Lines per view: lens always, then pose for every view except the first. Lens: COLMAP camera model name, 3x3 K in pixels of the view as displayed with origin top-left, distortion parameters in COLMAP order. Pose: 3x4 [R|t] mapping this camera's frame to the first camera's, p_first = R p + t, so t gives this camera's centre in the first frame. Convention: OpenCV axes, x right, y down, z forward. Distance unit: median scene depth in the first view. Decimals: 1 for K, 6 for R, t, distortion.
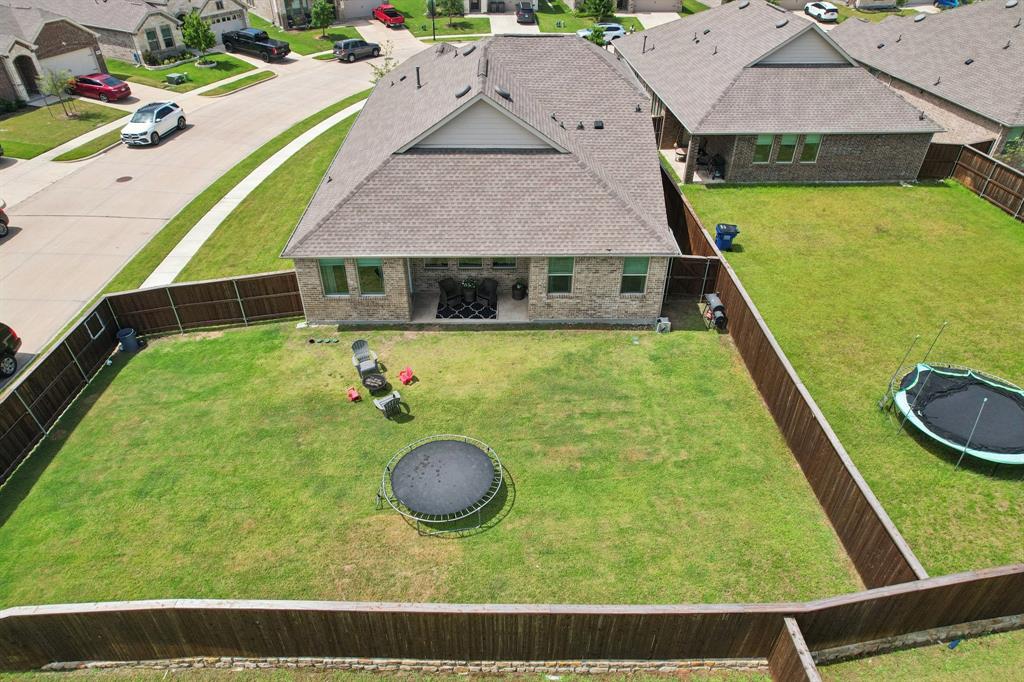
lens RADIAL K [[653.8, 0, 516.5], [0, 653.8, 344.2], [0, 0, 1]] dist [-0.071064, 0.061237]
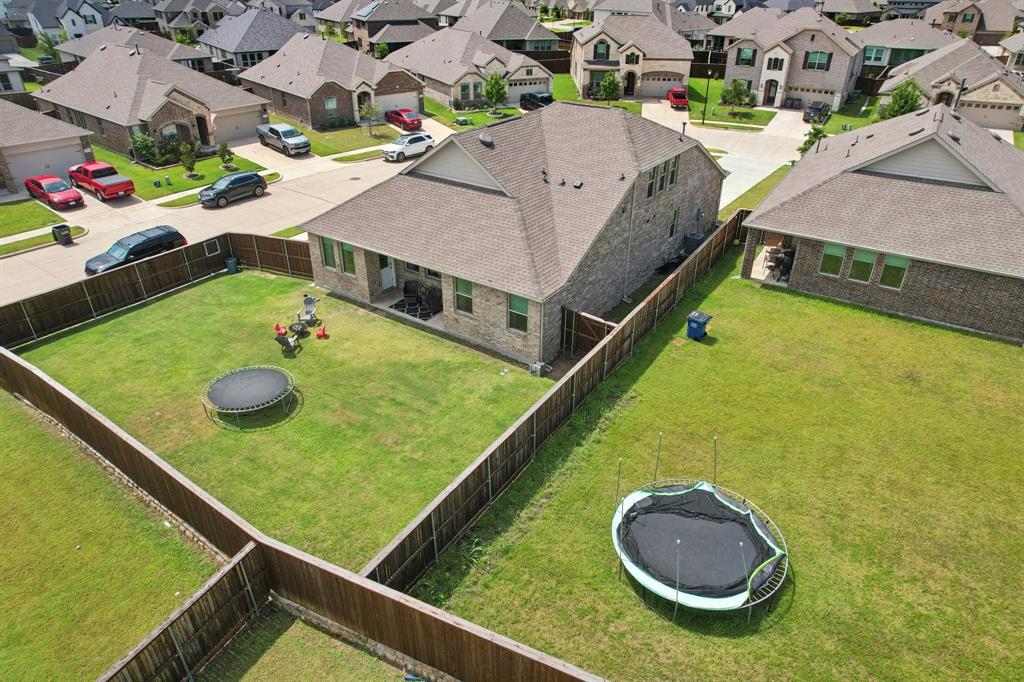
lens RADIAL K [[653.8, 0, 516.5], [0, 653.8, 344.2], [0, 0, 1]] dist [-0.071064, 0.061237]
pose [[0.813687, 0.291083, -0.503174, 0.728744], [-0.347260, 0.937573, -0.019177, -0.035363], [0.466181, 0.190336, 0.863972, 0.070030]]
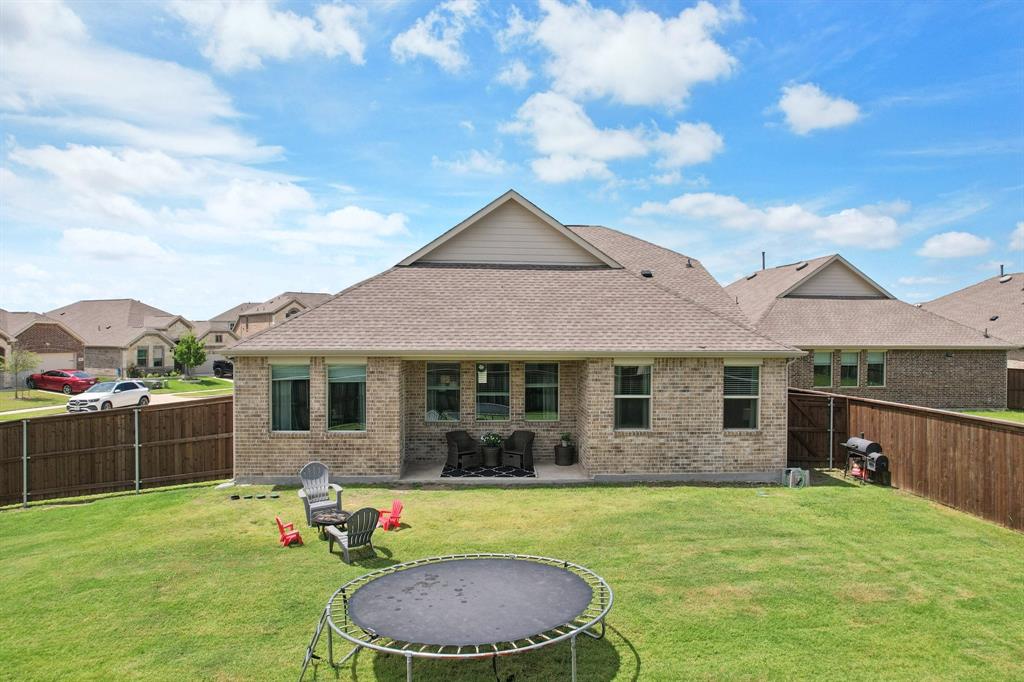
lens RADIAL K [[660.6, 0, 515.8], [0, 660.6, 342.2], [0, 0, 1]] dist [-0.076869, 0.068034]
pose [[0.999489, -0.005269, 0.031522, -0.072269], [0.022864, 0.807014, -0.590089, 0.239987], [-0.022329, 0.590508, 0.806723, 0.417140]]
